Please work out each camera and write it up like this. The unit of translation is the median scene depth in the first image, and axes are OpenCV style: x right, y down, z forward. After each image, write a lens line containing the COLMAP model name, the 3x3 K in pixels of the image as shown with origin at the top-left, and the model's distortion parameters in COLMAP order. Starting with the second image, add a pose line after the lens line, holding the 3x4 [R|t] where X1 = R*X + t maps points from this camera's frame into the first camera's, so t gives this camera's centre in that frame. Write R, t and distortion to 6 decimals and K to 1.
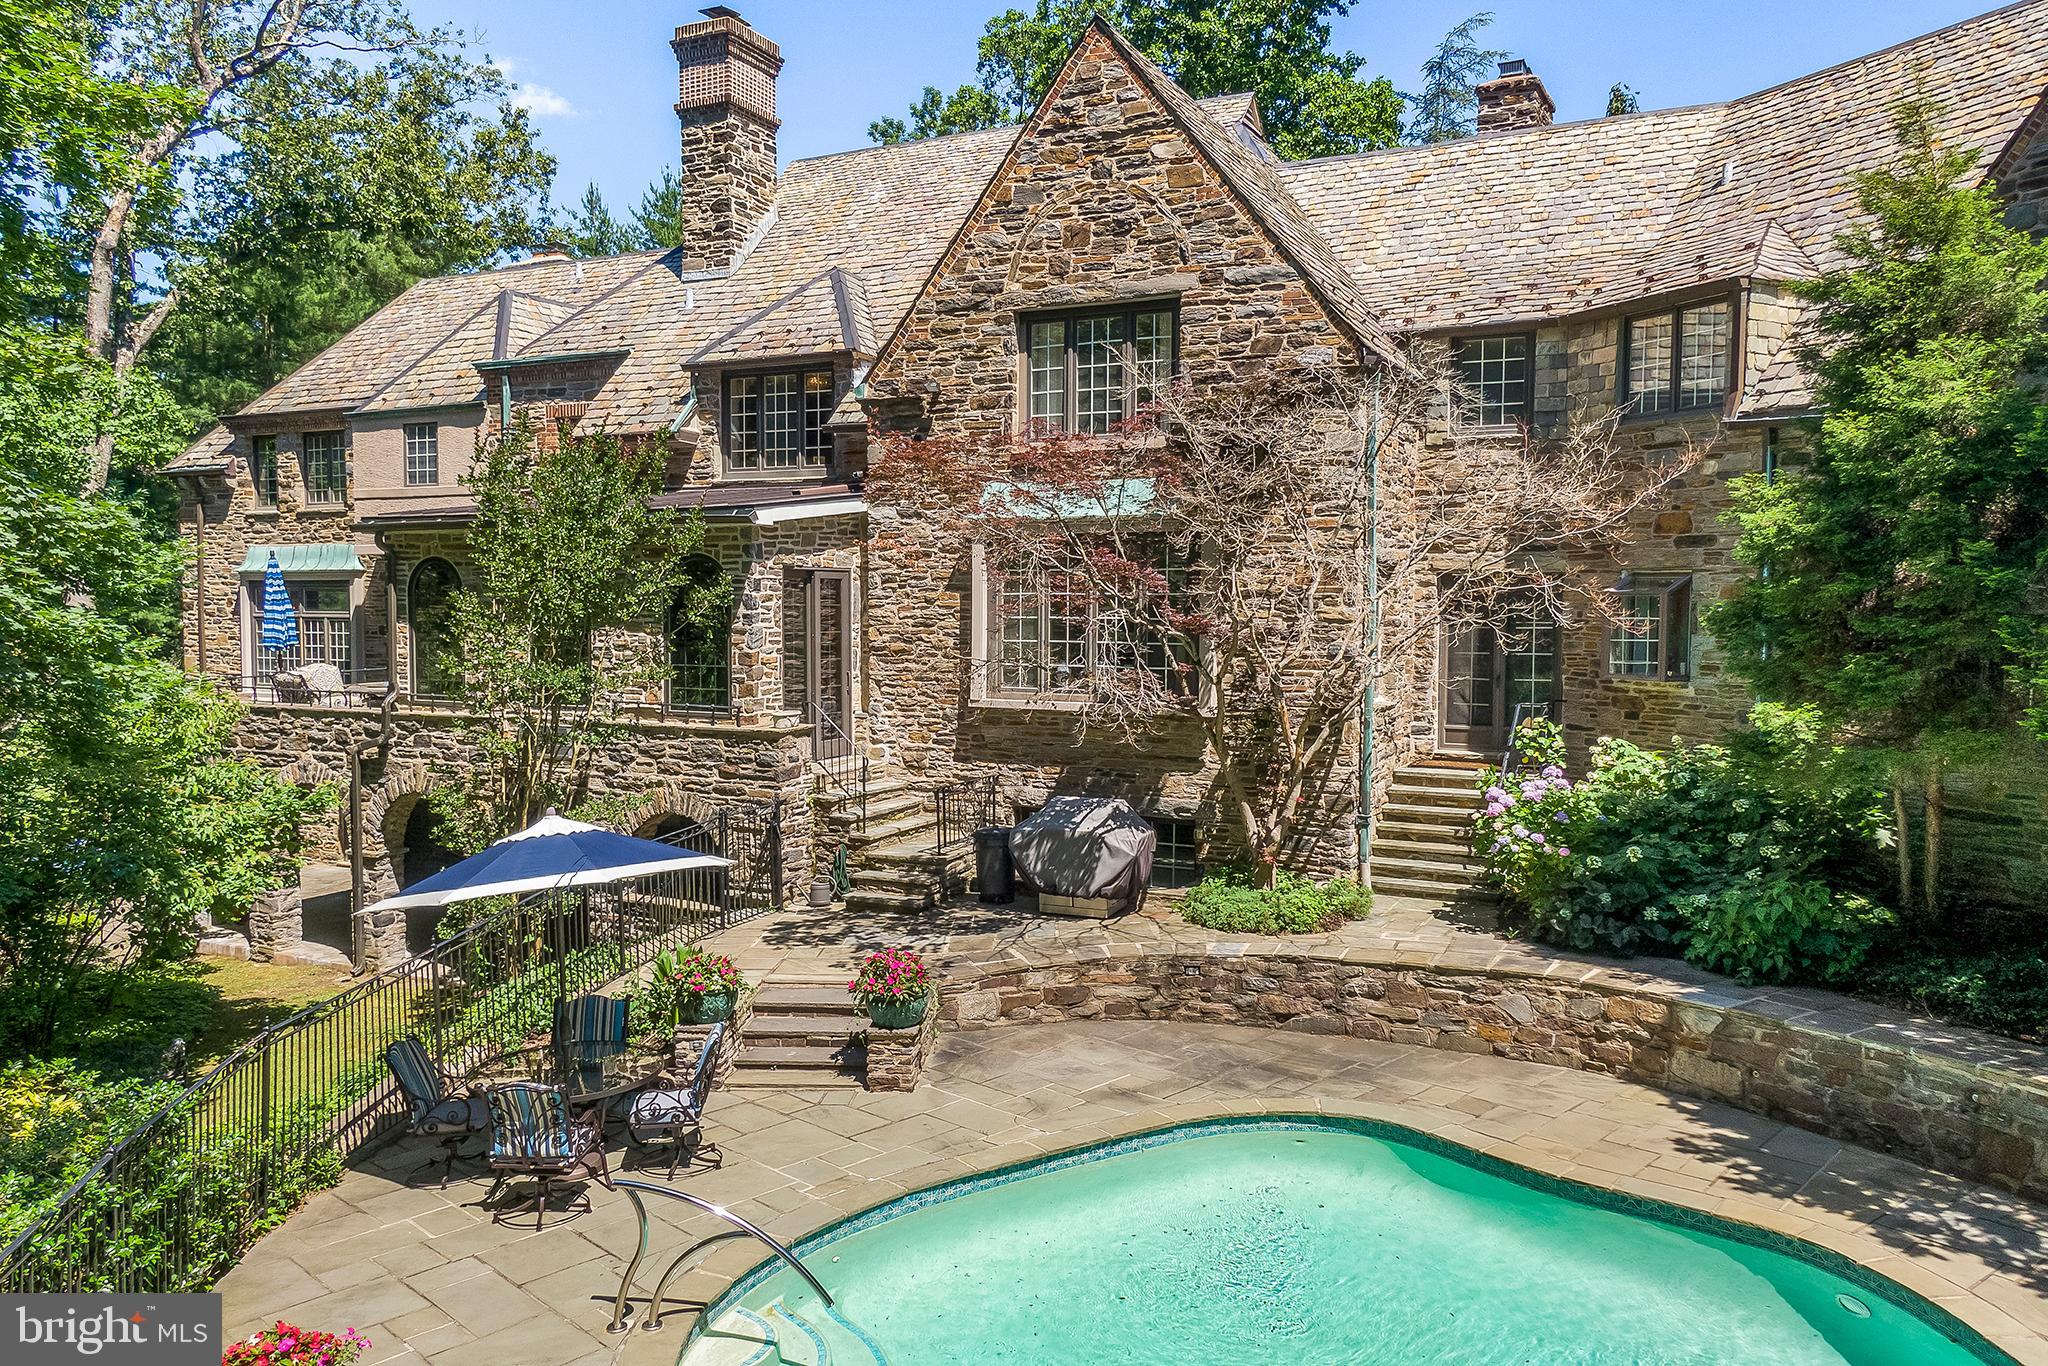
lens RADIAL K [[1483.6, 0, 1032.7], [0, 1483.6, 682.9], [0, 0, 1]] dist [0.022476, -0.033627]
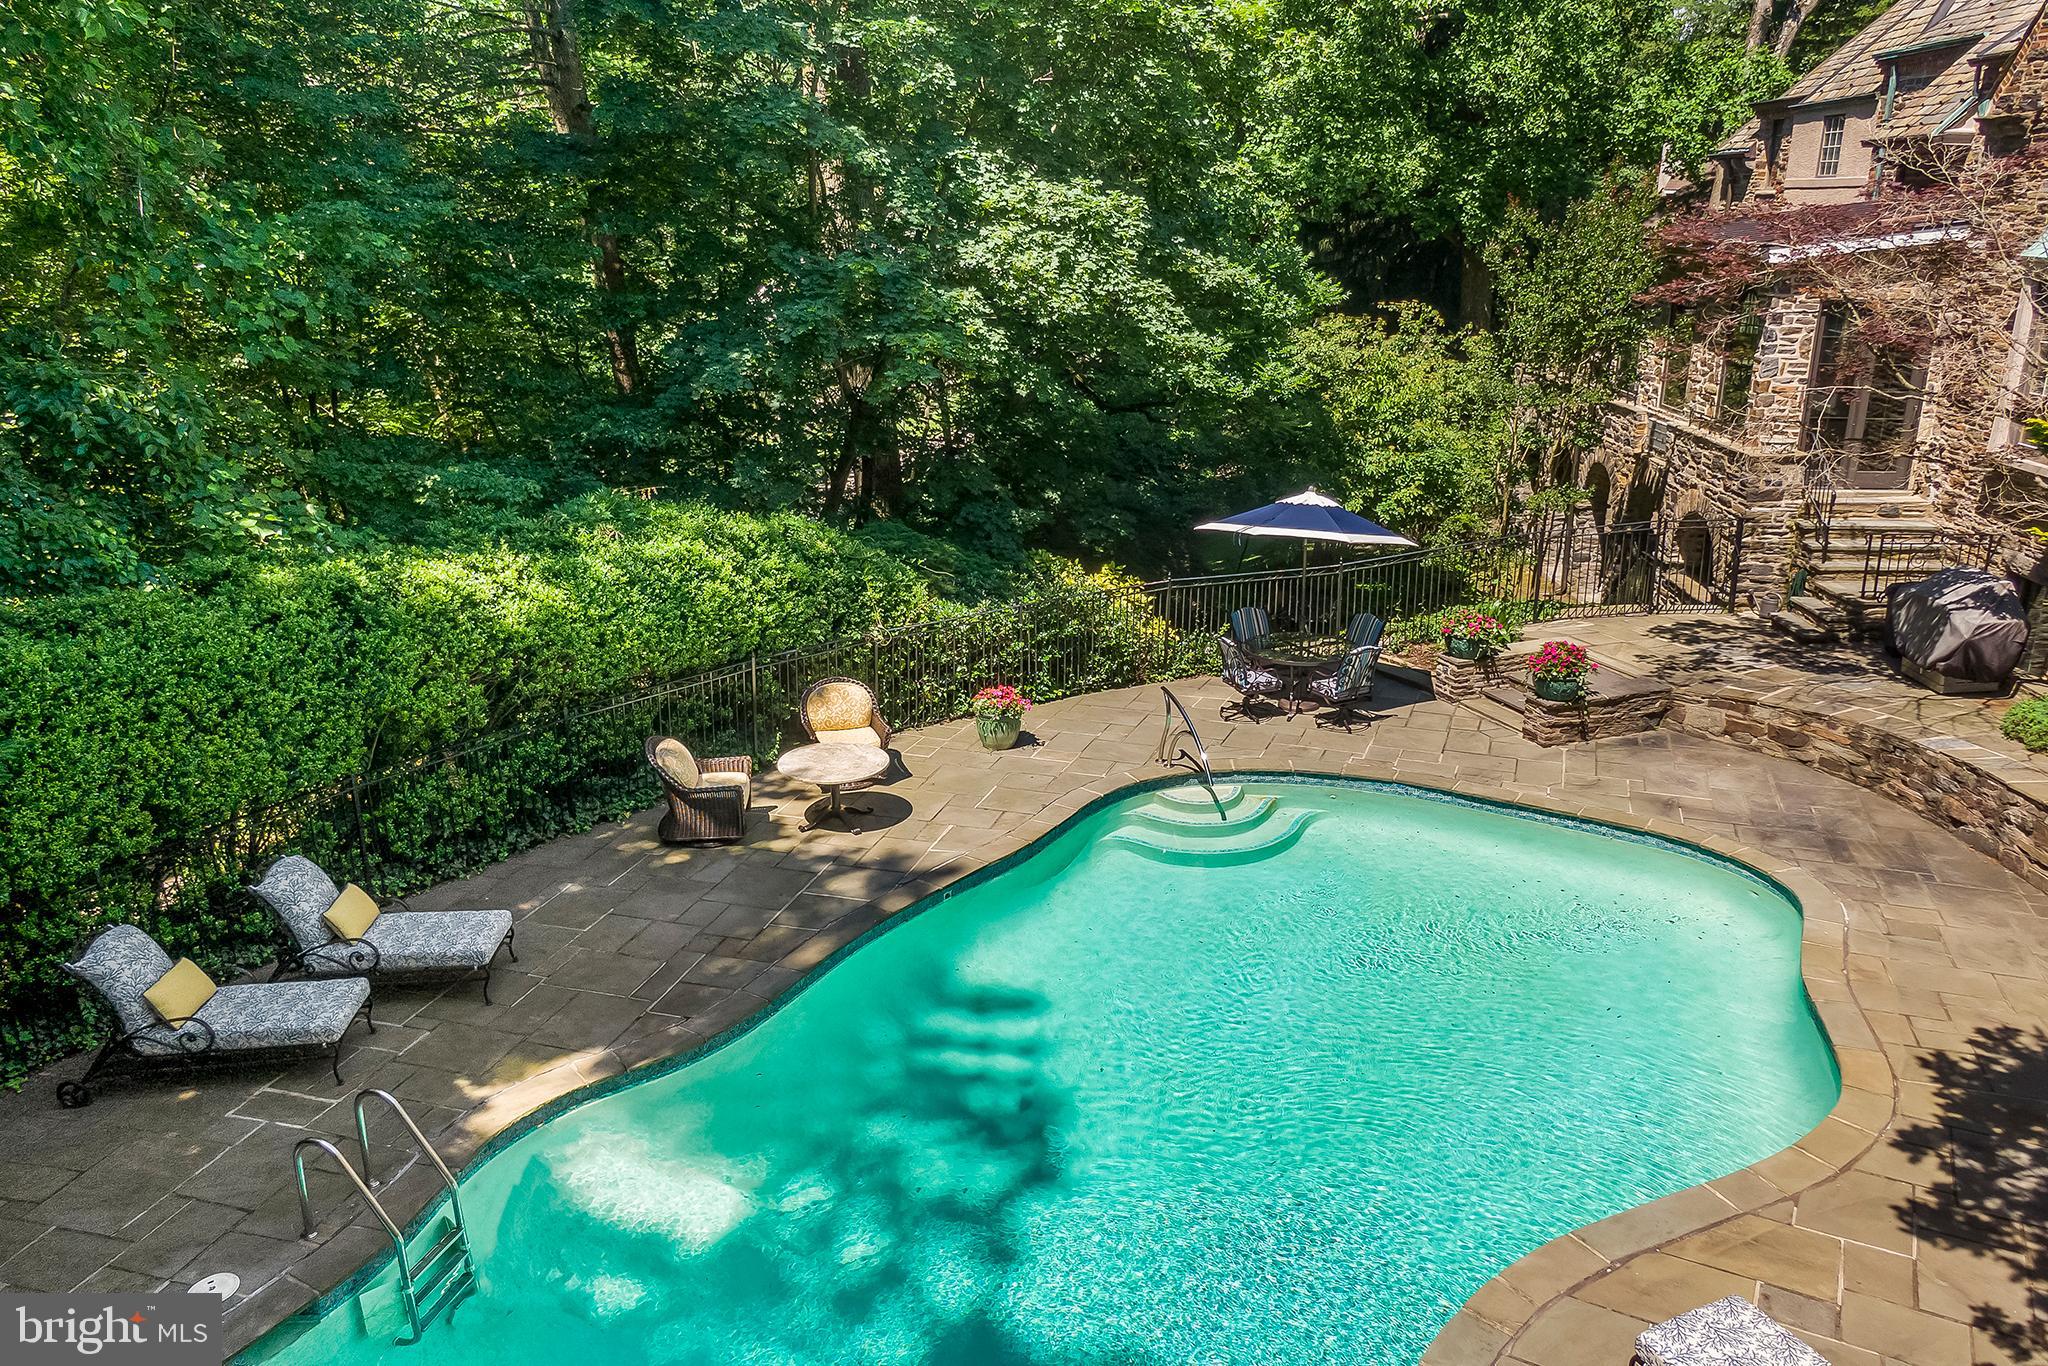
lens RADIAL K [[1483.6, 0, 1028.7], [0, 1483.6, 681.7], [0, 0, 1]] dist [0.022476, -0.033627]
pose [[0.396217, 0.274739, -0.876088, 0.617708], [-0.045455, 0.958881, 0.280145, -0.090681], [0.917031, -0.071176, 0.392413, 0.049233]]
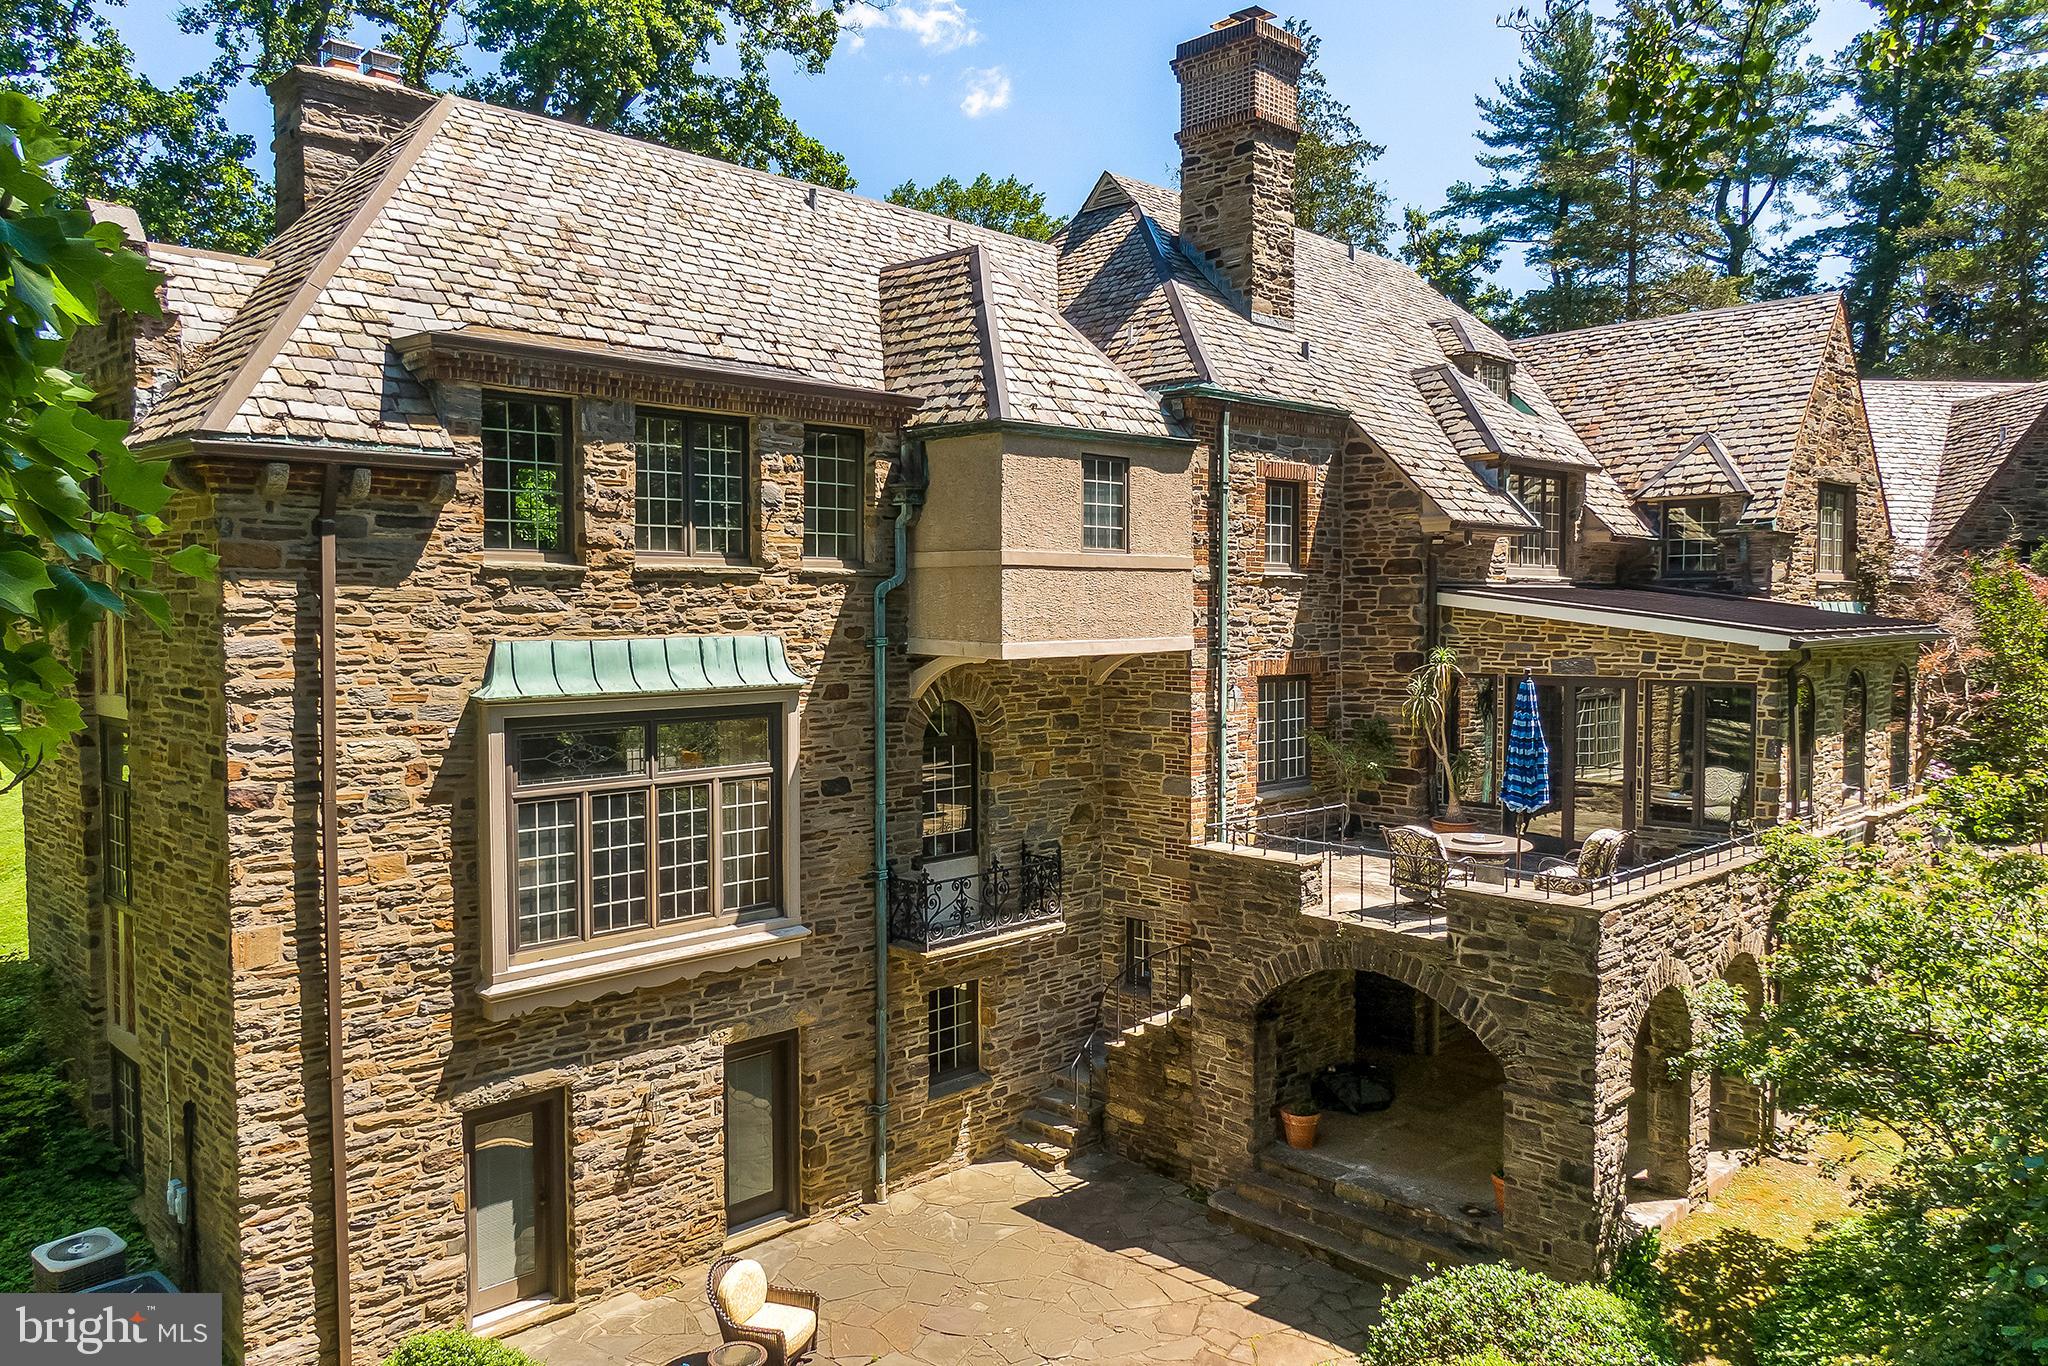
lens RADIAL K [[1483.6, 0, 1028.3], [0, 1483.6, 678.9], [0, 0, 1]] dist [0.022476, -0.033627]
pose [[0.294482, -0.060795, 0.953721, -1.605183], [0.049856, 0.997593, 0.048198, -0.168856], [-0.954356, 0.033355, 0.296804, 1.291938]]
